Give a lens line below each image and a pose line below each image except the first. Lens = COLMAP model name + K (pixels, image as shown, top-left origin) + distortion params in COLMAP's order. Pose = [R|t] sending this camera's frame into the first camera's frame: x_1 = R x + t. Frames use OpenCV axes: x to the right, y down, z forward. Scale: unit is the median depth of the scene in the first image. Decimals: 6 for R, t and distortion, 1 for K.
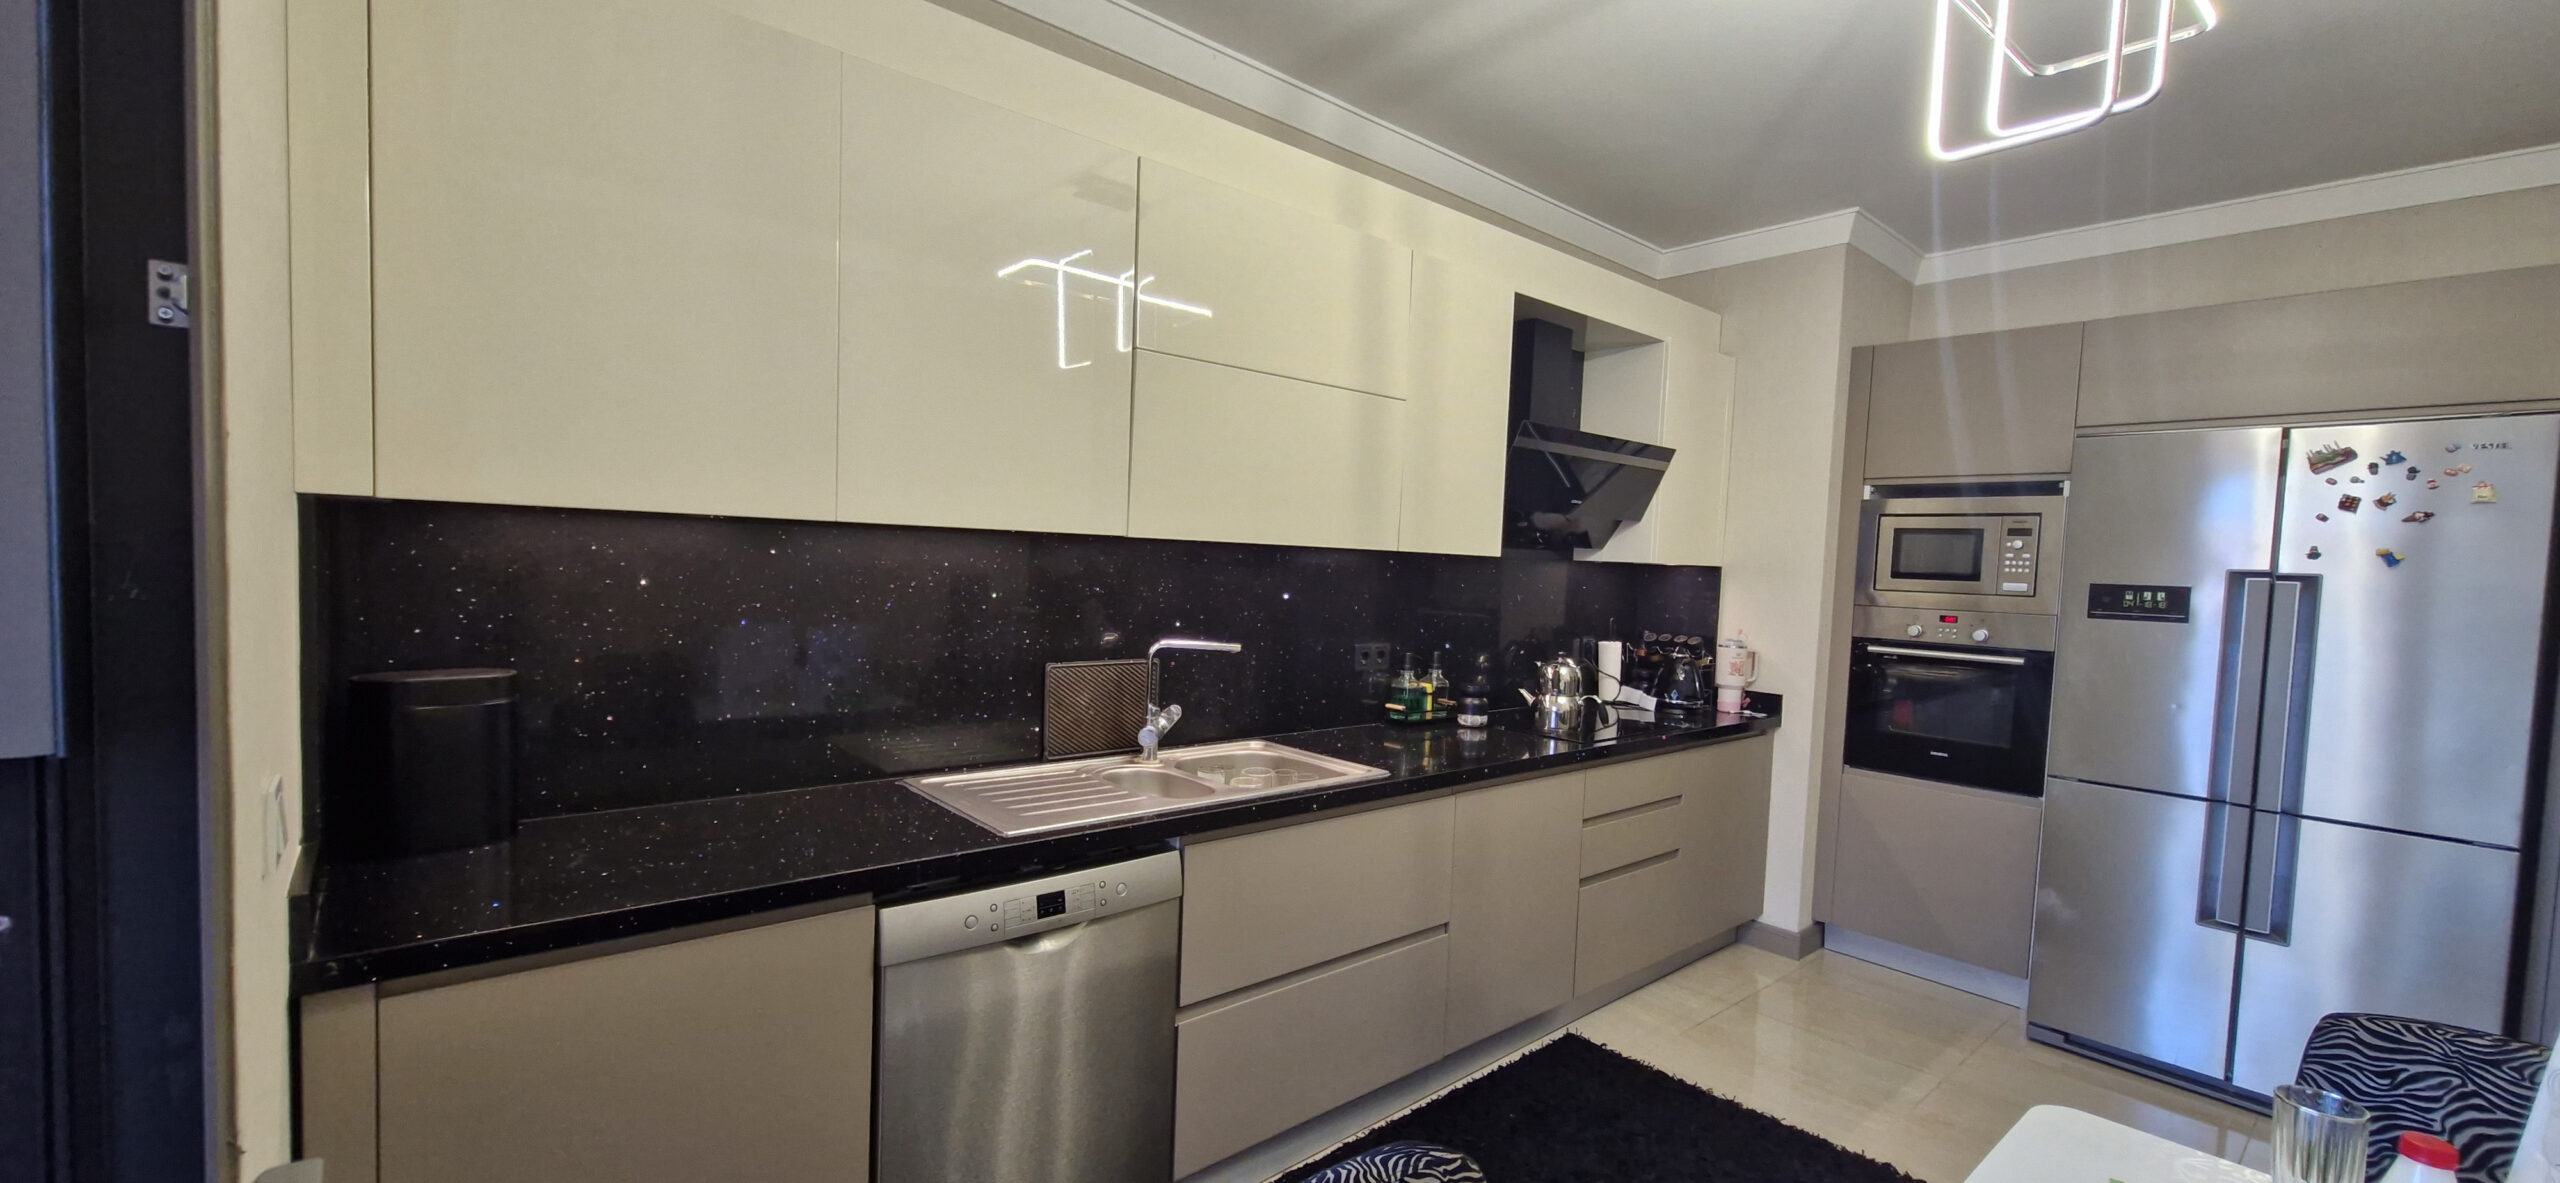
lens RADIAL K [[1005.0, 0, 1274.8], [0, 1005.0, 617.9], [0, 0, 1]] dist [0.002329, -0.000128]
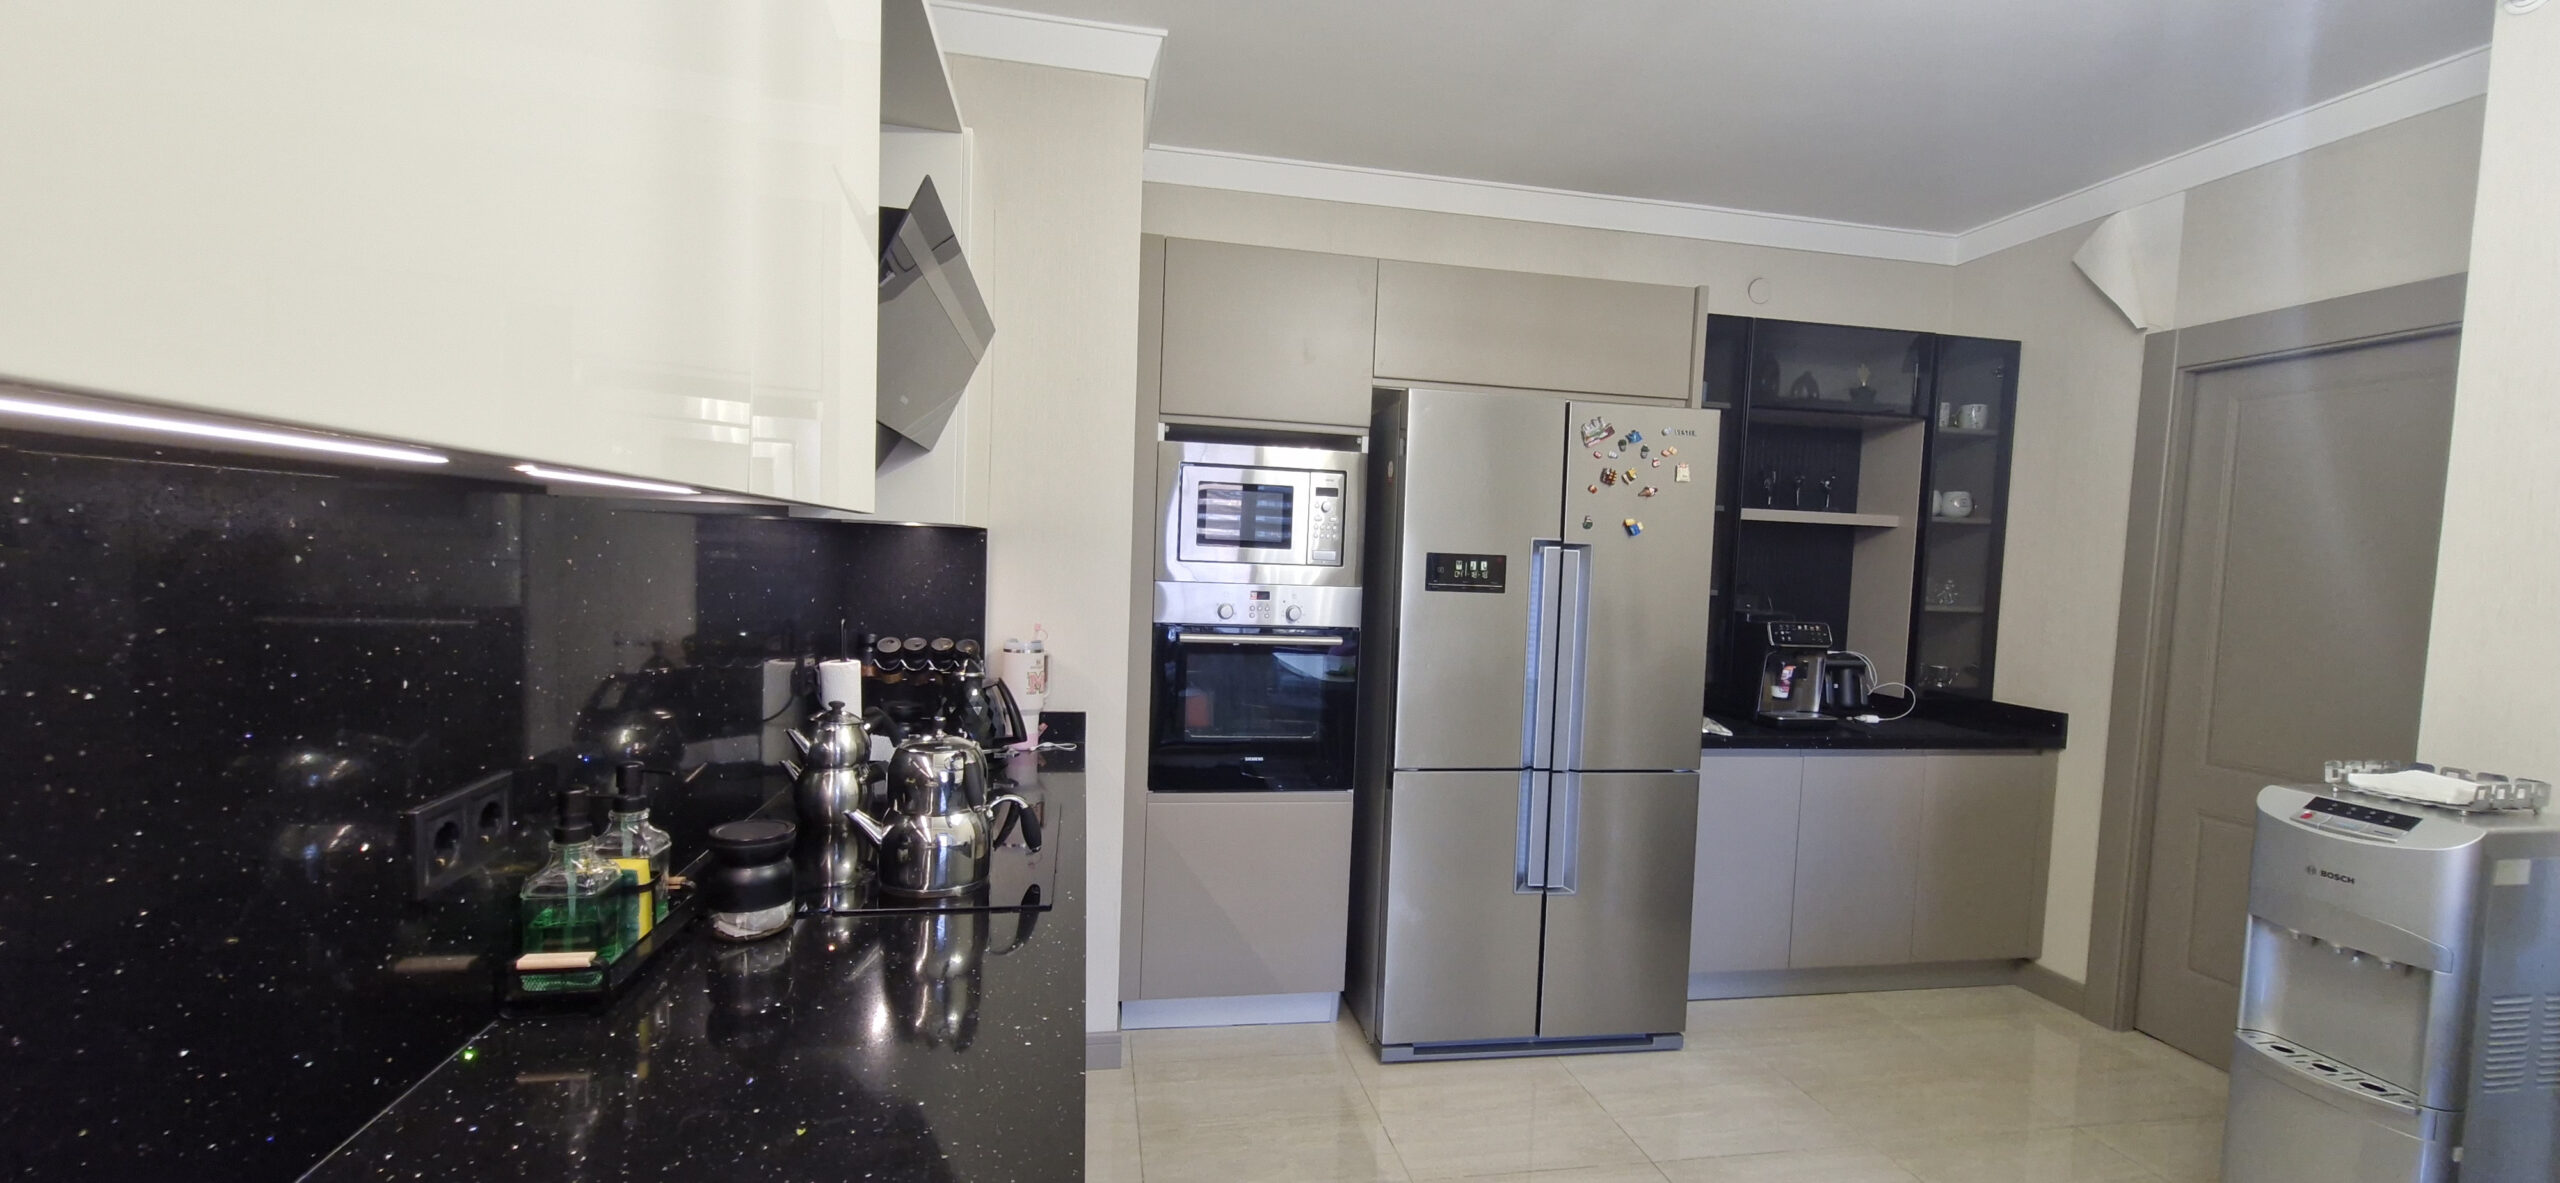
lens RADIAL K [[1005.0, 0, 1274.8], [0, 1005.0, 617.9], [0, 0, 1]] dist [0.002329, -0.000128]
pose [[0.501719, -0.073635, 0.861891, -0.037132], [0.031997, 0.997268, 0.066575, -0.037435], [-0.864439, -0.005824, 0.502704, 0.620262]]
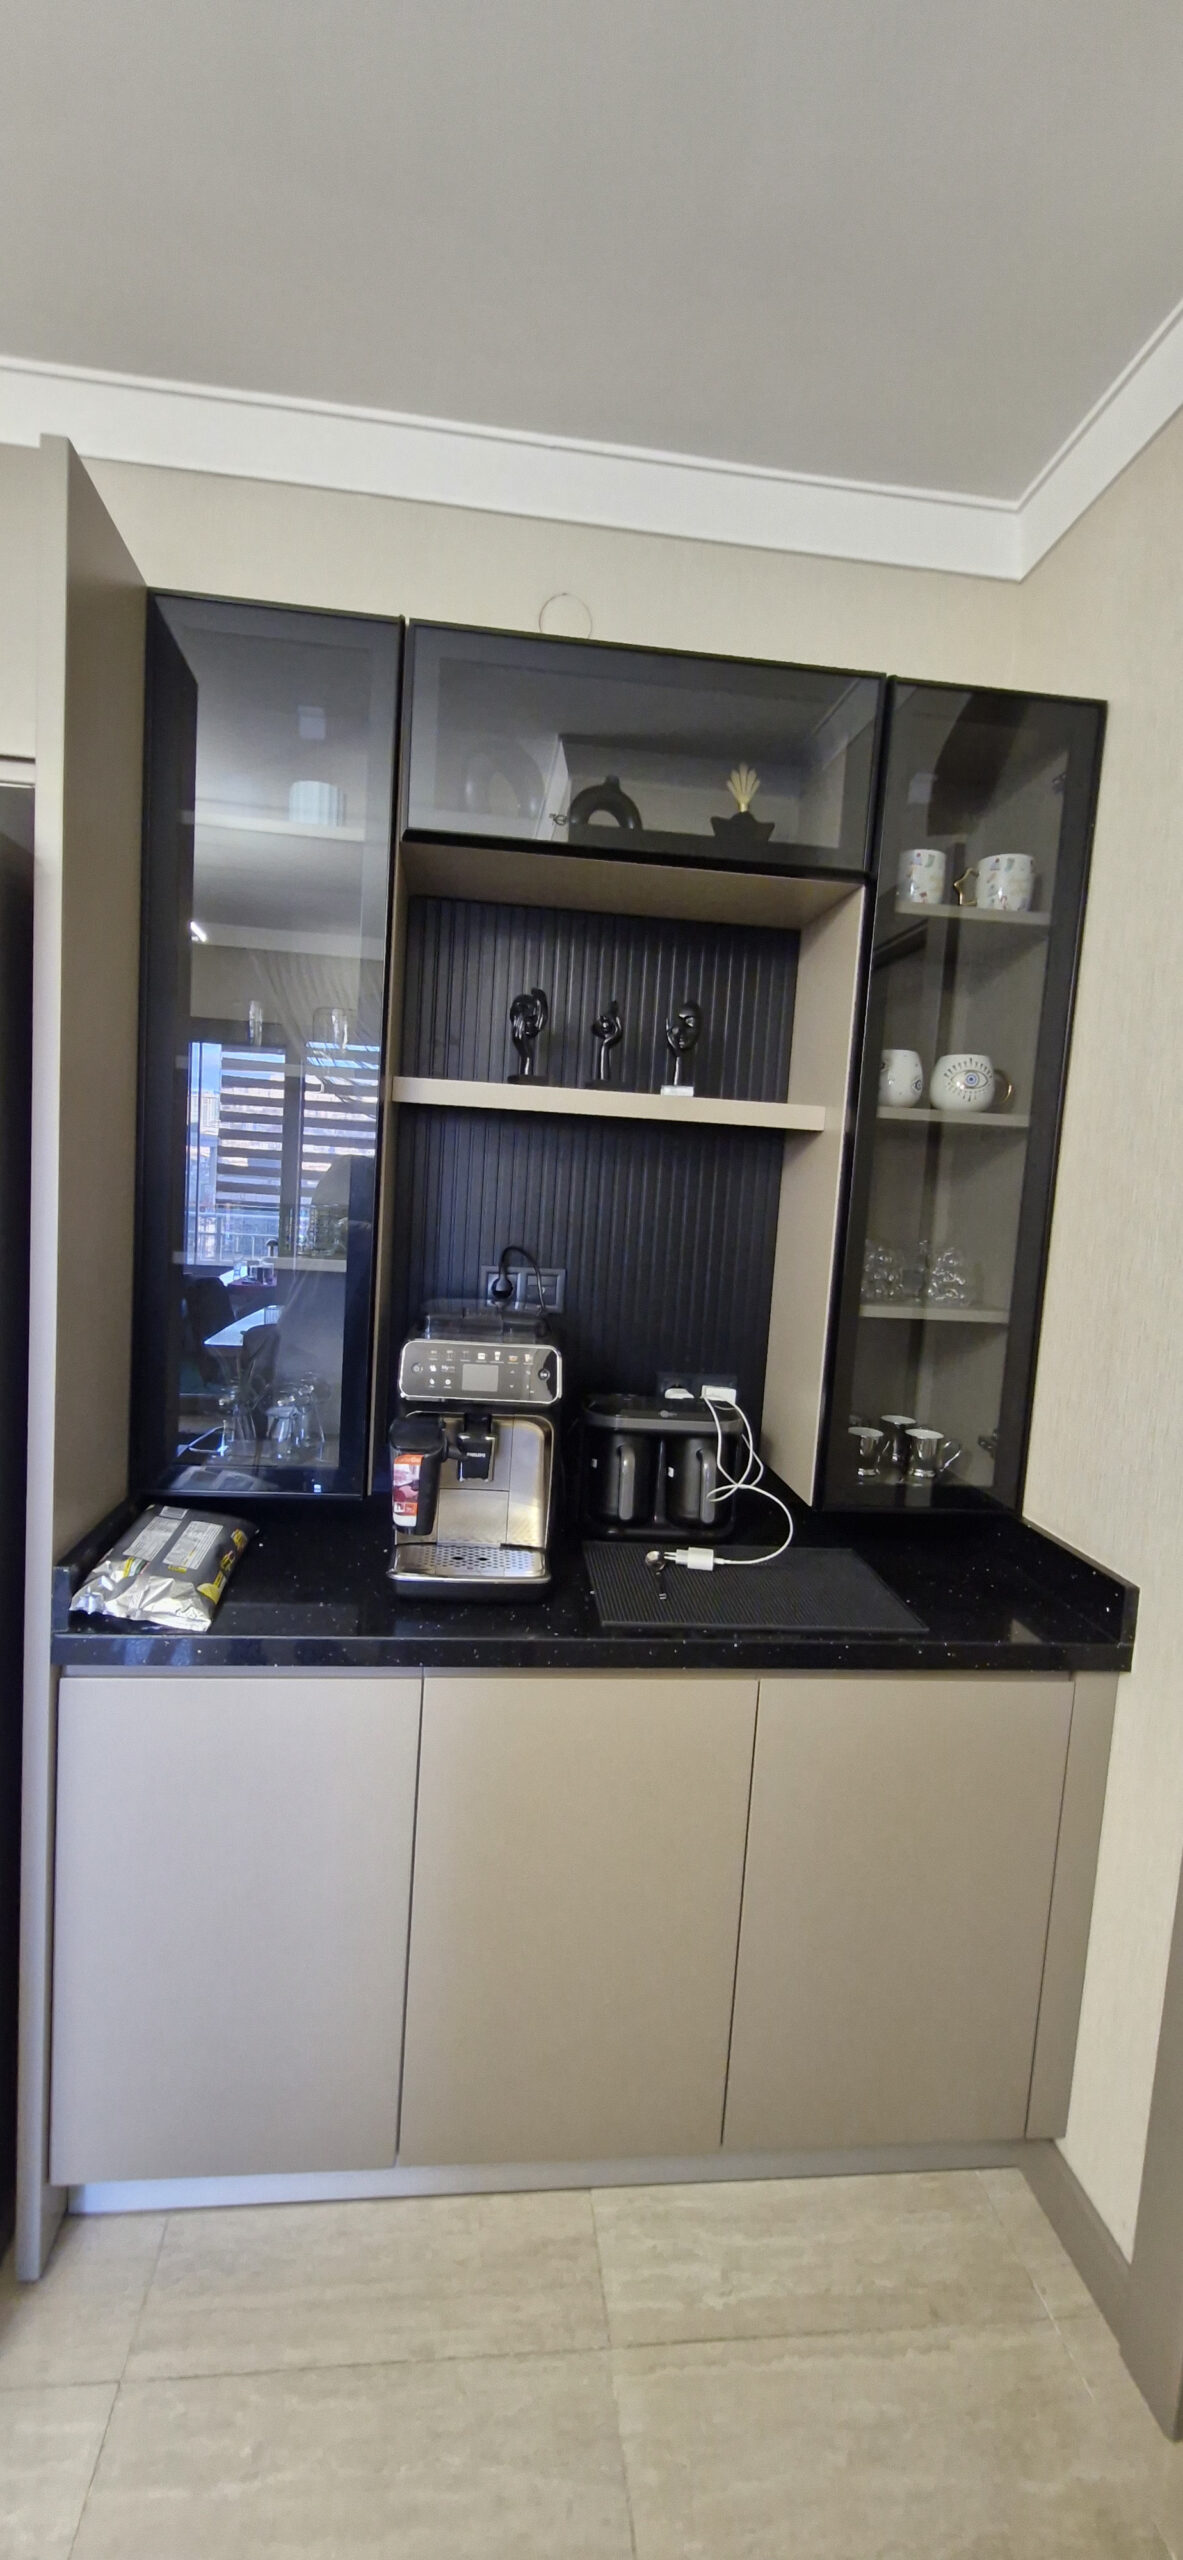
lens RADIAL K [[1005.0, 0, 565.9], [0, 1005.0, 1280.0], [0, 0, 1]] dist [0.002329, -0.000128]
pose [[0.568911, -0.084101, 0.818087, 0.791163], [0.008208, 0.995288, 0.096610, -0.016613], [-0.822358, -0.048247, 0.566921, 0.397609]]
